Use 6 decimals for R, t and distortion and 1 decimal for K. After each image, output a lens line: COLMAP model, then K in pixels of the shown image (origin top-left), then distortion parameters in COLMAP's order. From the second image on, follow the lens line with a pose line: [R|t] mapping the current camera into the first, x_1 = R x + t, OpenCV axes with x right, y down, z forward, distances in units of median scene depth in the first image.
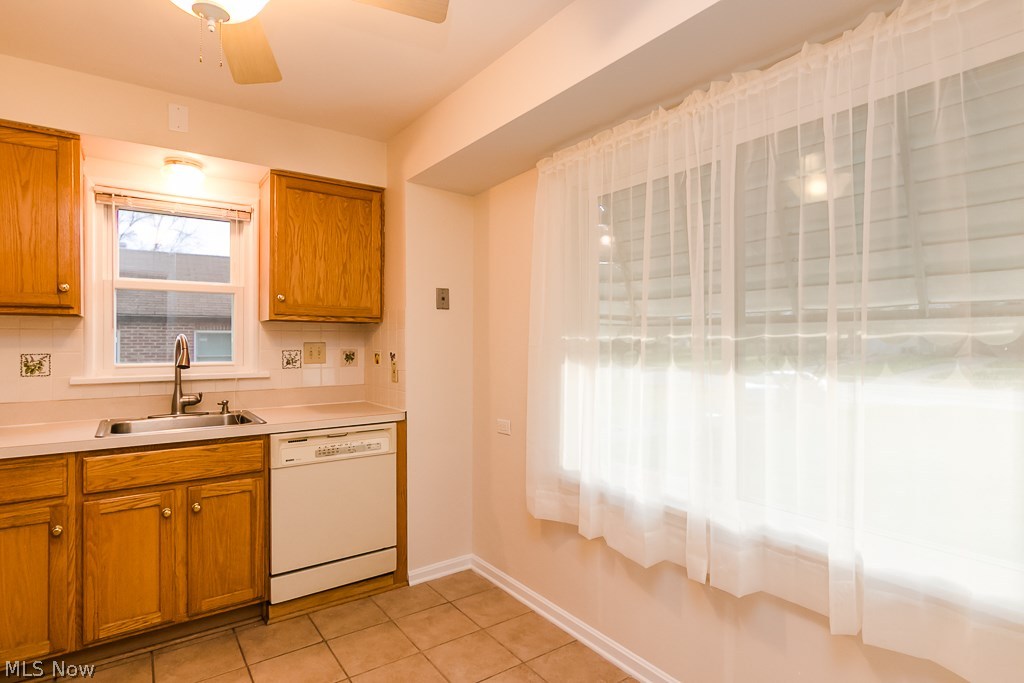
lens RADIAL K [[527.9, 0, 512.0], [0, 527.9, 341.5], [0, 0, 1]] dist [-0.000215, -0.000032]
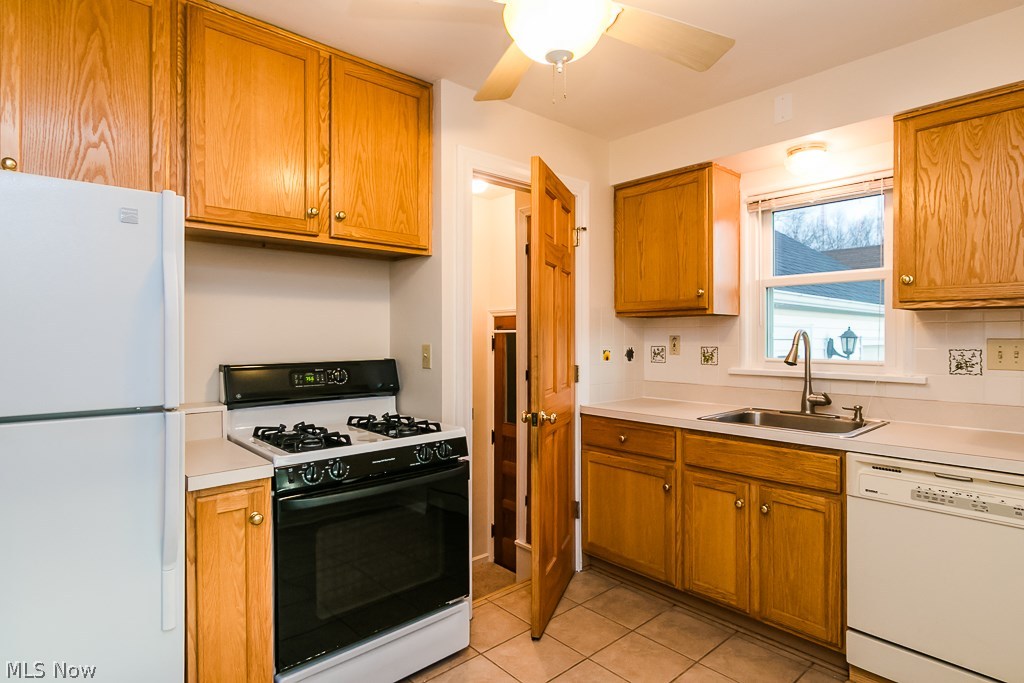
lens RADIAL K [[545.0, 0, 510.4], [0, 545.0, 334.5], [0, 0, 1]] dist [0.001889, 0.000728]
pose [[0.105530, -0.002874, -0.994412, 0.324415], [0.000026, 0.999996, -0.002887, -0.001776], [0.994416, 0.000279, 0.105529, 0.399536]]
